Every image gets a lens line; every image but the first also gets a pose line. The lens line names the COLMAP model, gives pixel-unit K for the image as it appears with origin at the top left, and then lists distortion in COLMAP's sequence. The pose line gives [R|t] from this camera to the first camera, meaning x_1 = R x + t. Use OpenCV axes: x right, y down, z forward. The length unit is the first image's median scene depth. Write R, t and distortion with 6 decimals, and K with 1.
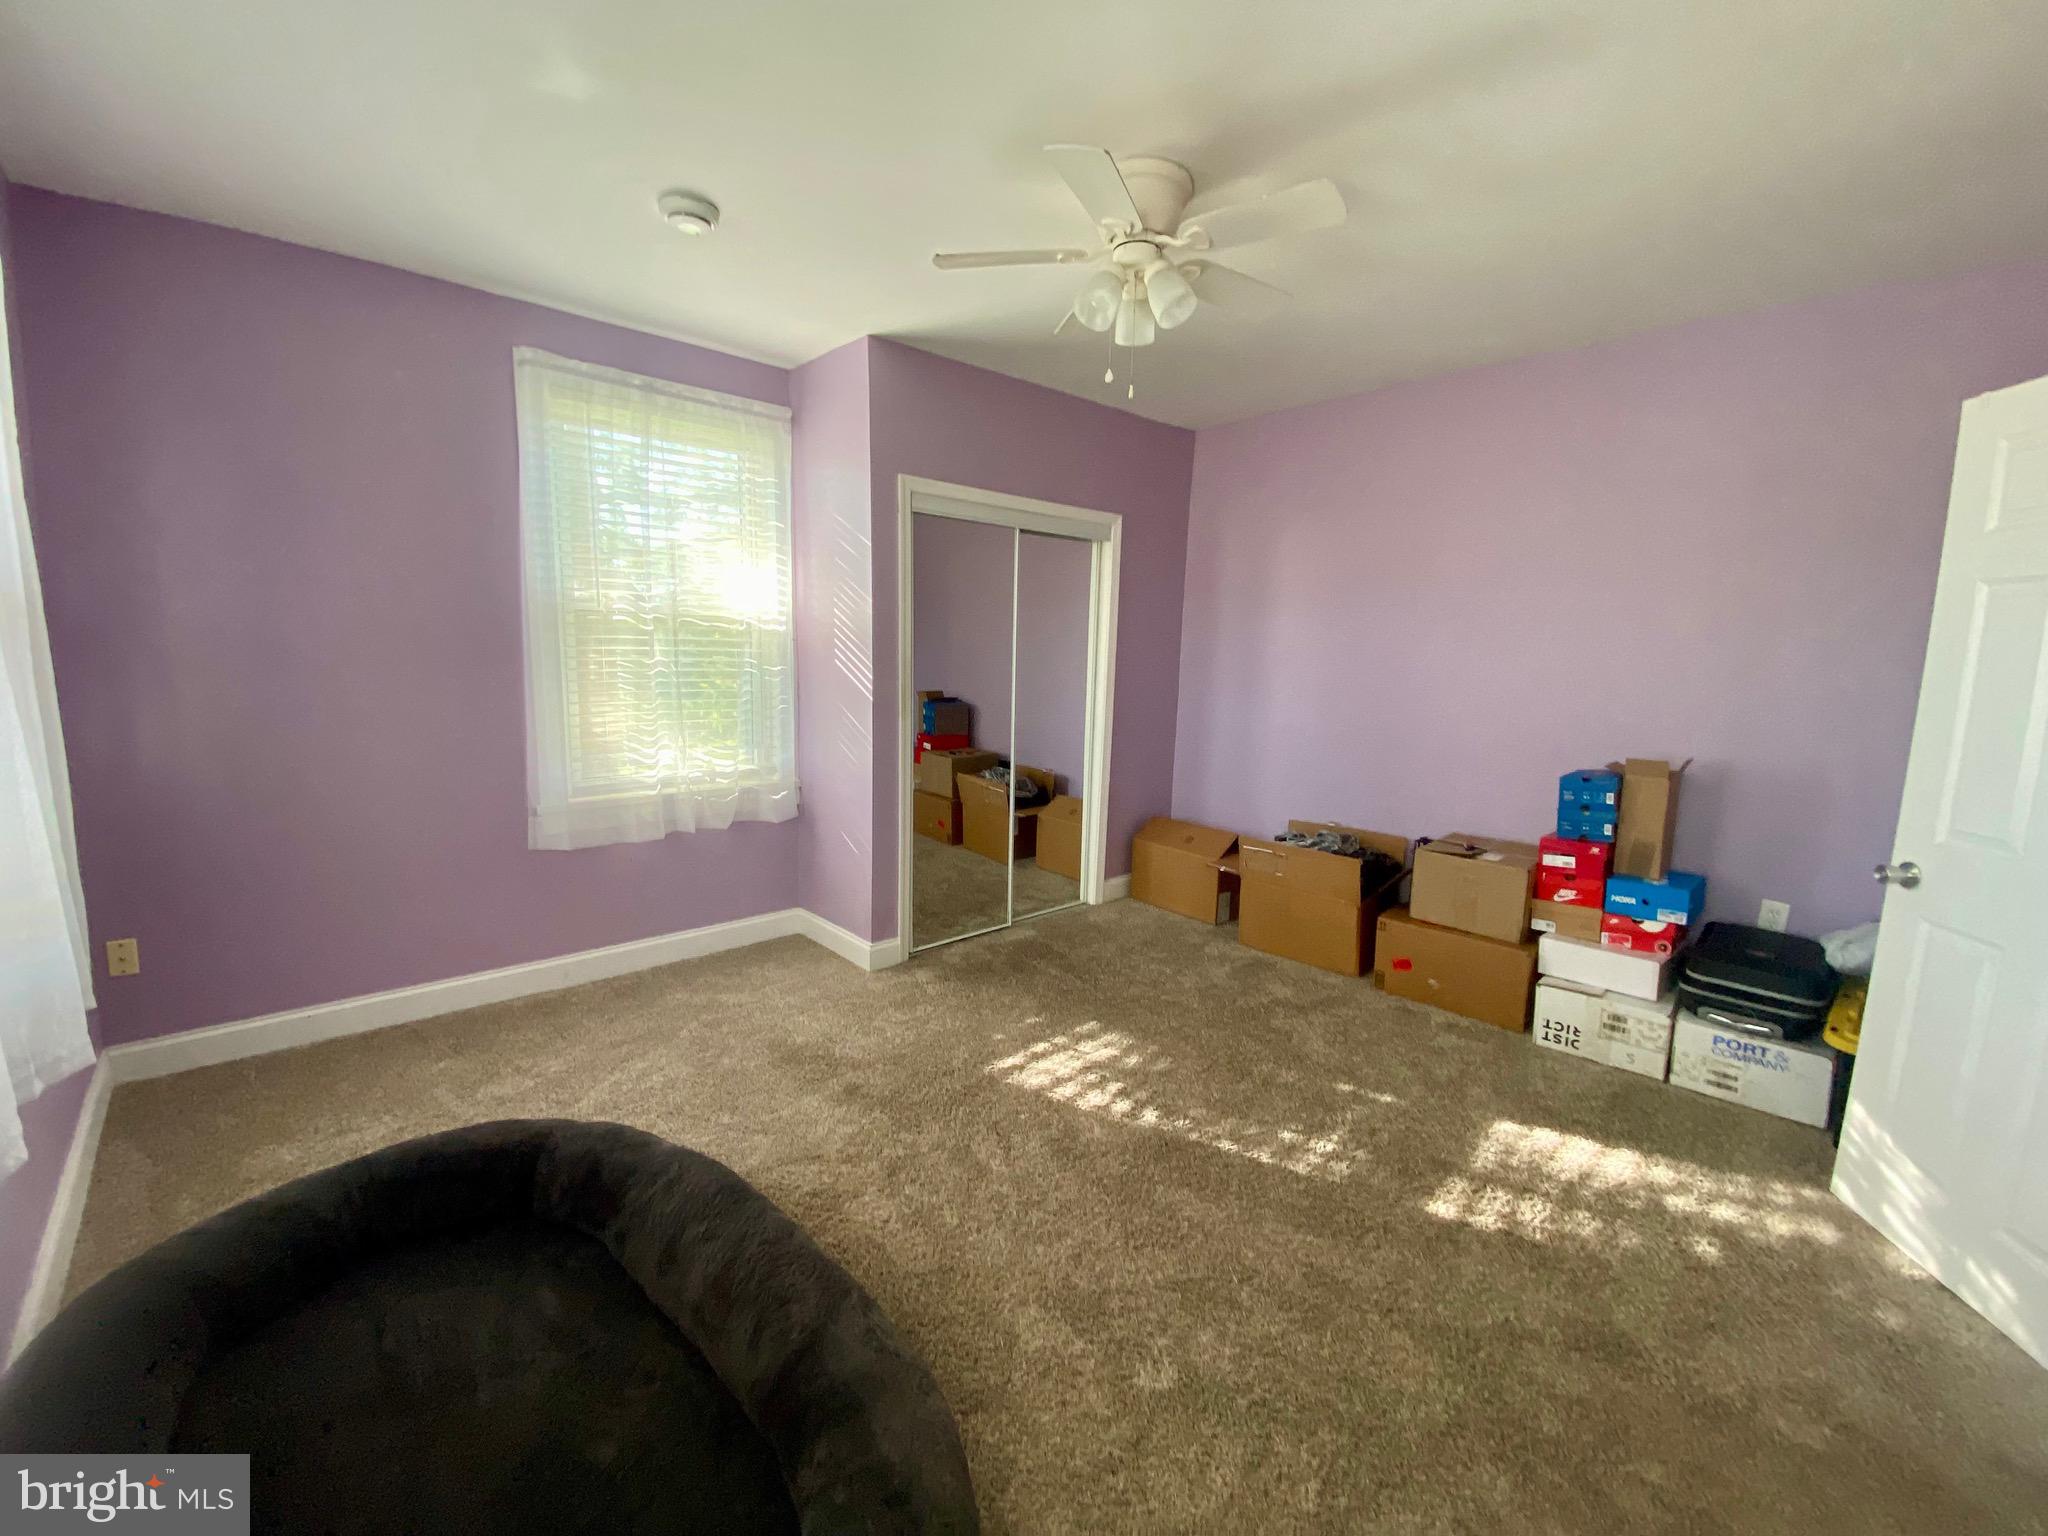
lens RADIAL K [[817.4, 0, 1026.0], [0, 817.4, 775.3], [0, 0, 1]] dist [0.021078, -0.021448]
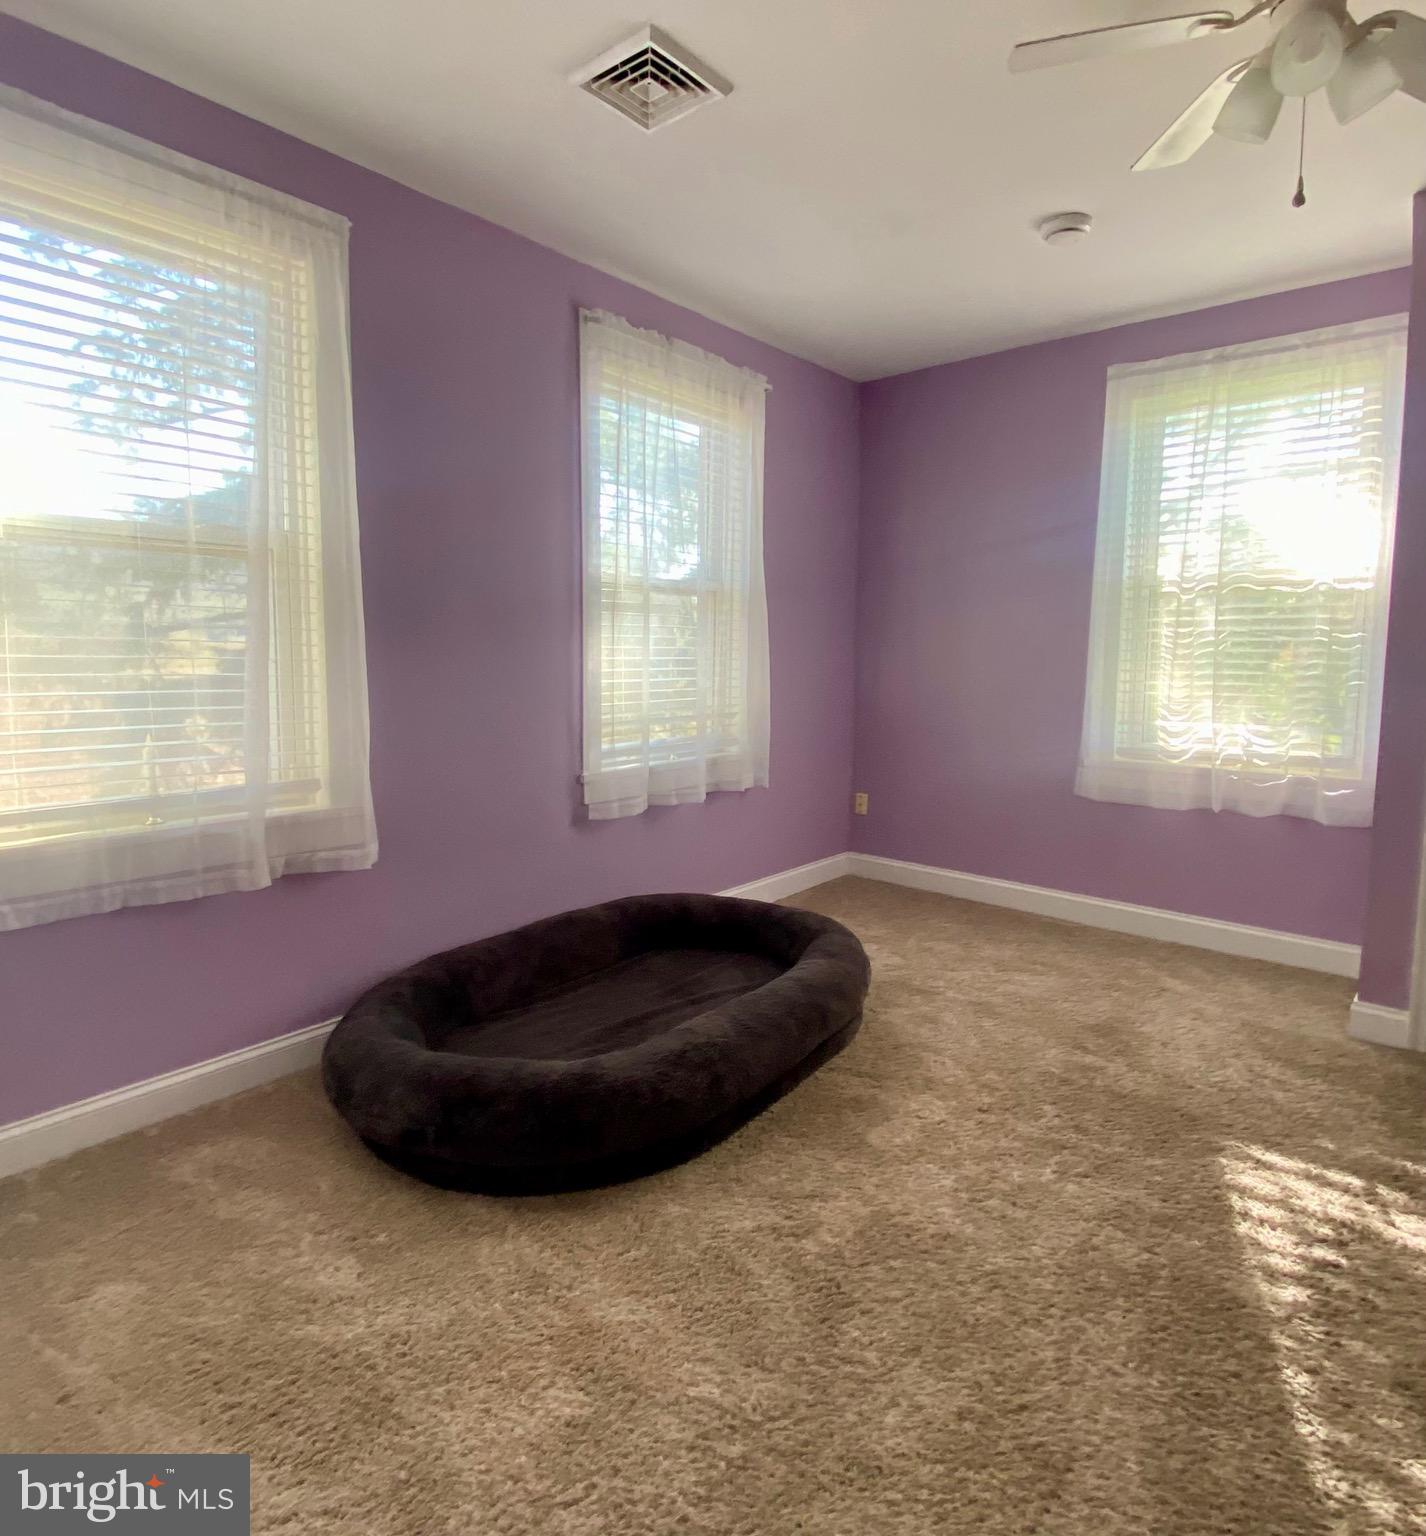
lens RADIAL K [[887.4, 0, 689.3], [0, 887.4, 736.4], [0, 0, 1]] dist [0.000673, -0.013556]
pose [[0.087938, 0.074712, -0.993320, 0.625342], [-0.150085, 0.986793, 0.060934, 0.015282], [0.984754, 0.143724, 0.097990, 0.345111]]
